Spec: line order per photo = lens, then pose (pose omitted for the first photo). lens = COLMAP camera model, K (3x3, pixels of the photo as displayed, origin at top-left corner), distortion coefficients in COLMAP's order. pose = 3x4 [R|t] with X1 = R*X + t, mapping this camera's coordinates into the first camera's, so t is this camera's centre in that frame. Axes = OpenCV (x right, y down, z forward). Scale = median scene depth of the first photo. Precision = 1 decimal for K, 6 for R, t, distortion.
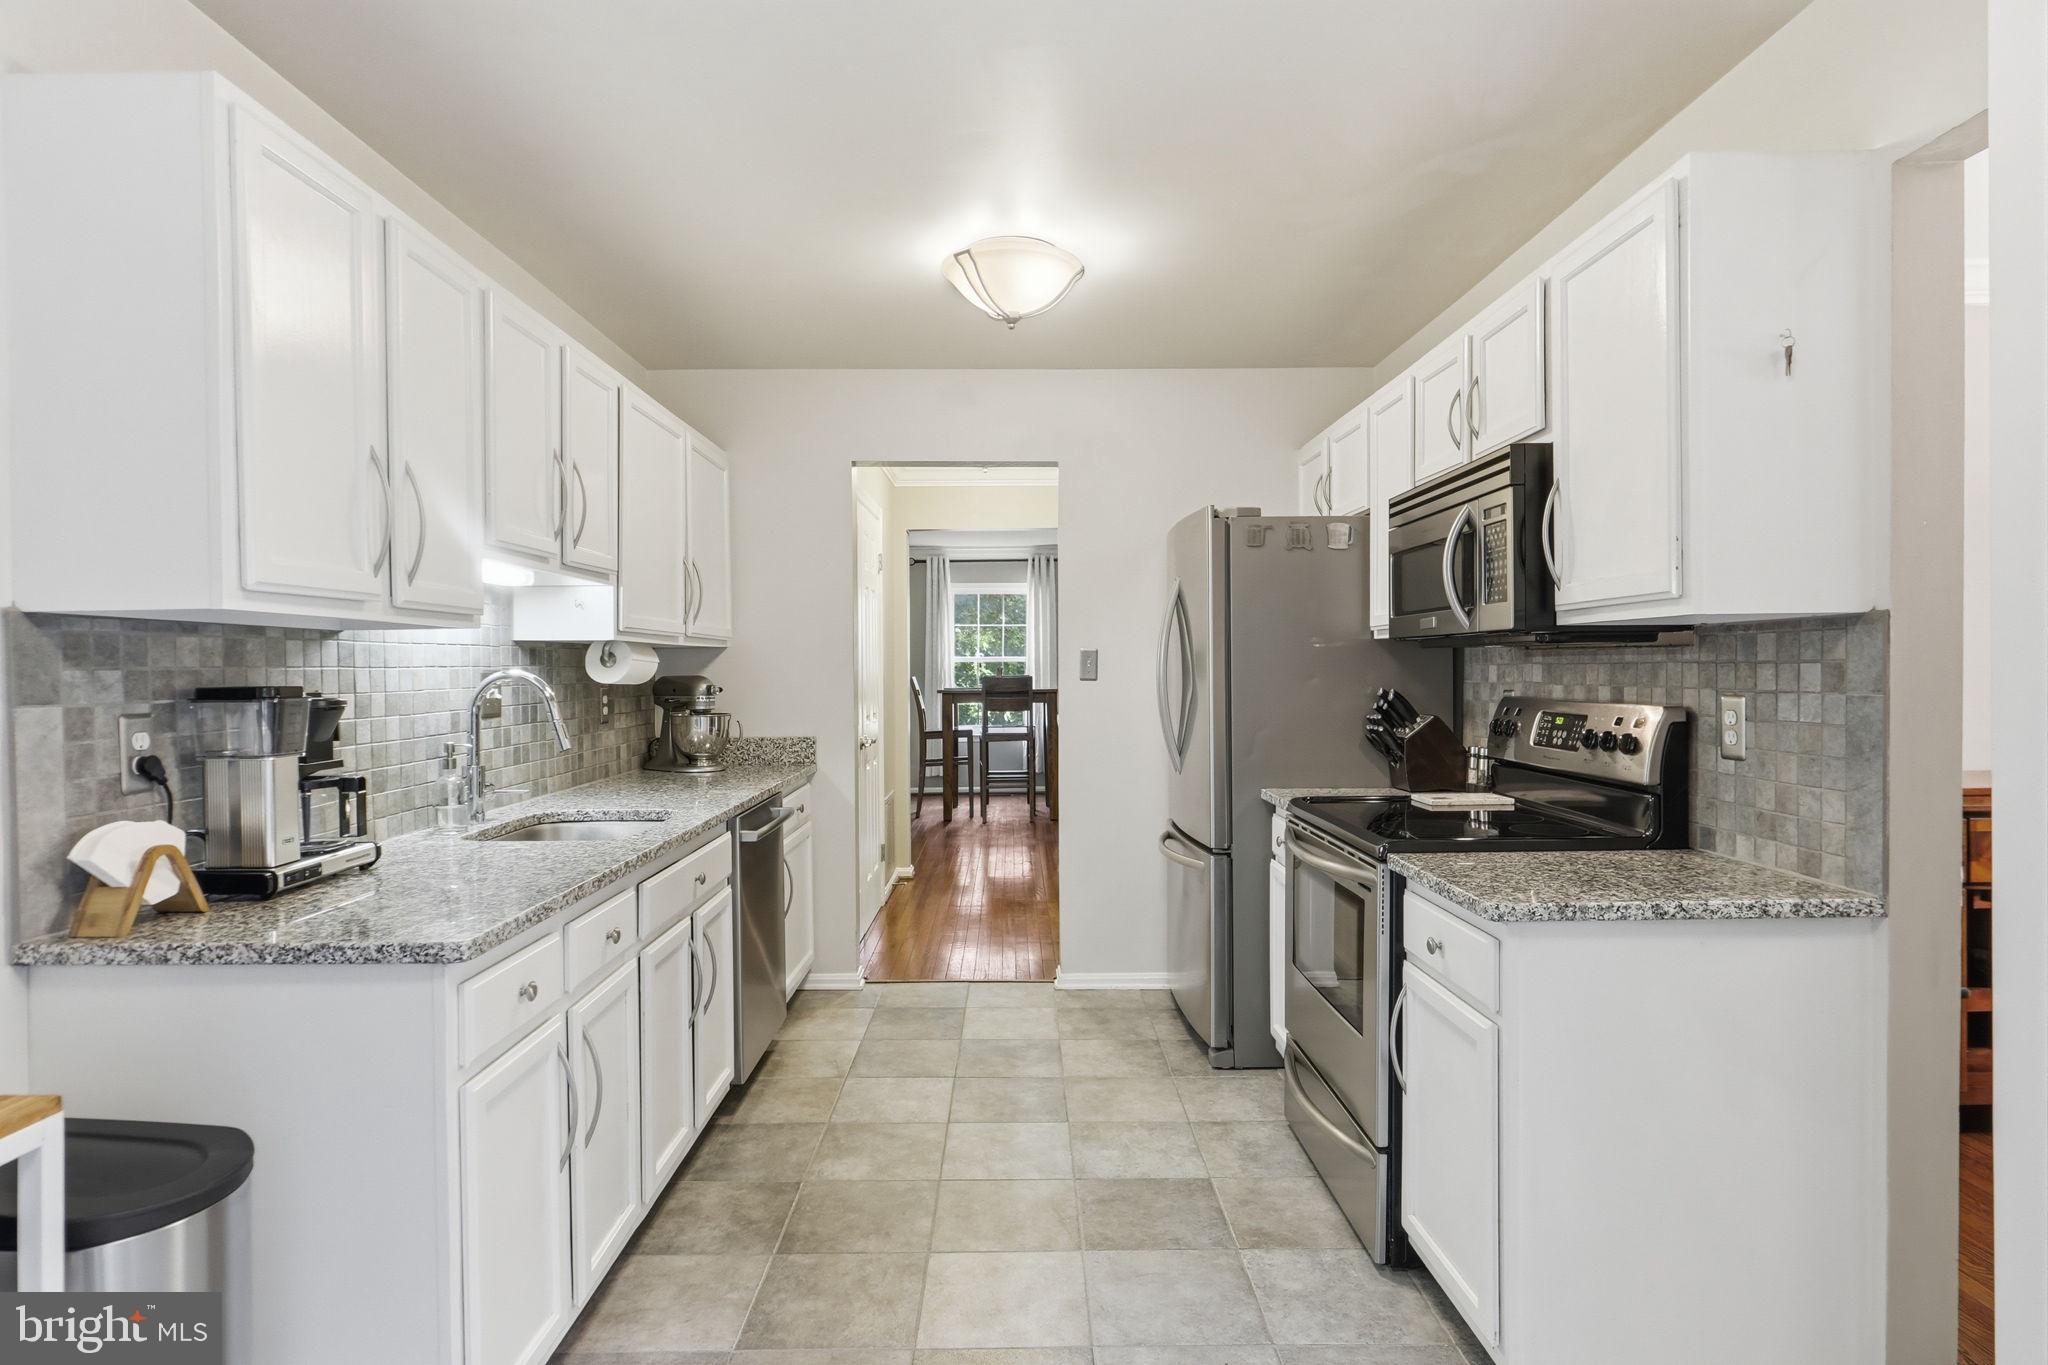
lens RADIAL K [[1093.3, 0, 1027.5], [0, 1093.3, 683.8], [0, 0, 1]] dist [-0.006781, -0.001128]
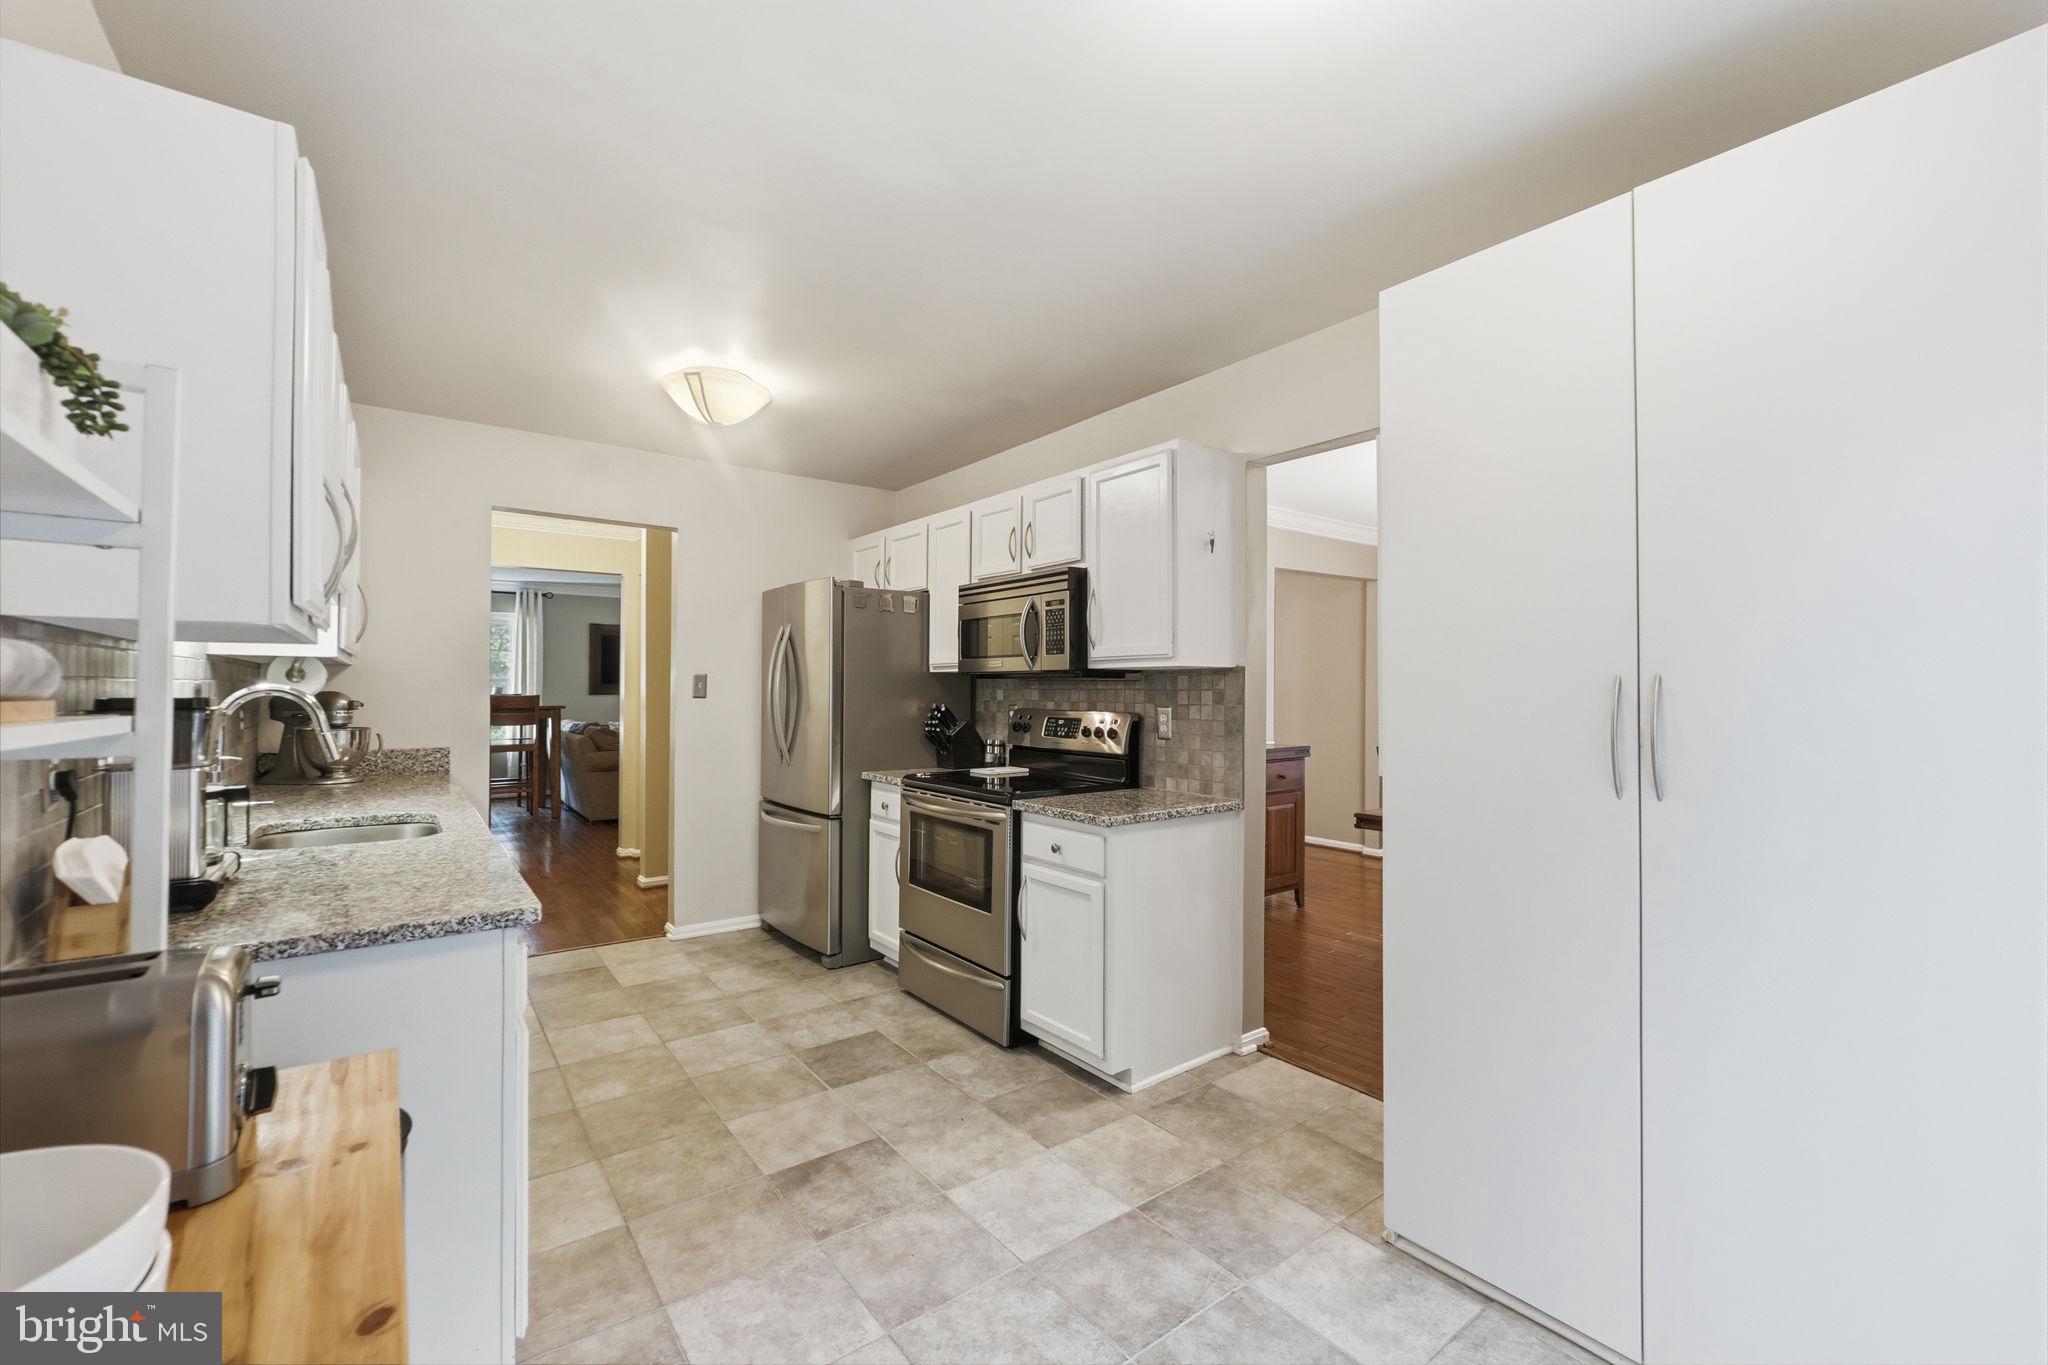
lens RADIAL K [[840.7, 0, 1016.2], [0, 840.7, 685.2], [0, 0, 1]] dist [-0.010497, 0.000274]
pose [[0.806794, 0.013993, 0.590667, -0.399111], [-0.001583, 0.999767, -0.021523, 0.004327], [-0.590830, 0.016429, 0.806629, -0.053170]]
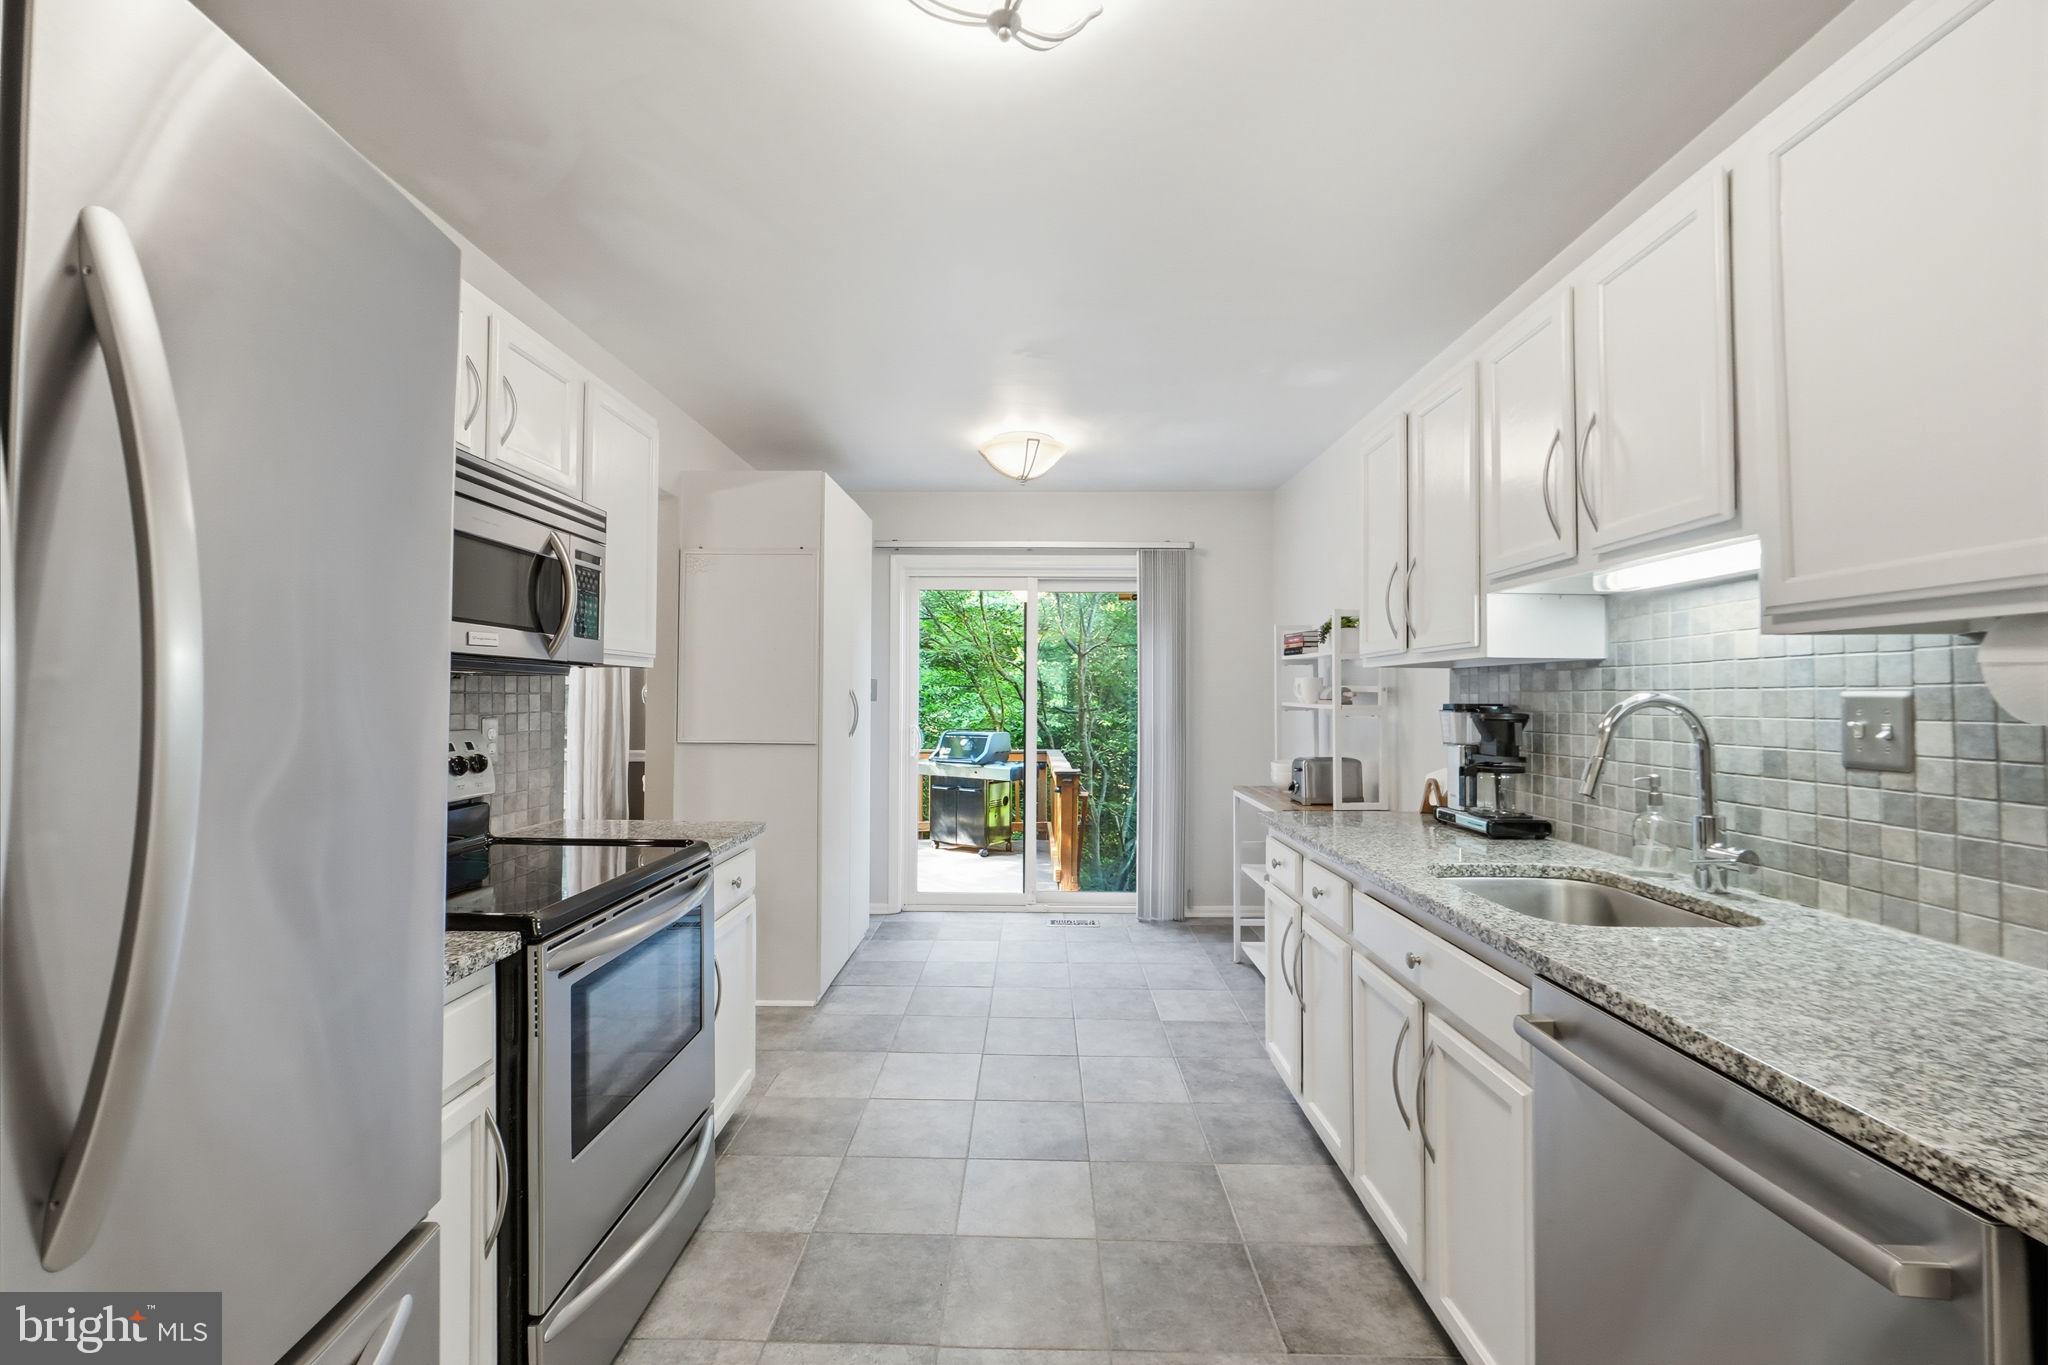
lens RADIAL K [[840.7, 0, 1016.5], [0, 840.7, 676.3], [0, 0, 1]] dist [-0.010497, 0.000274]
pose [[-0.999316, 0.005725, 0.036523, -0.041371], [0.005243, 0.999898, -0.013272, -0.020074], [-0.036595, -0.013072, -0.999245, 1.753780]]
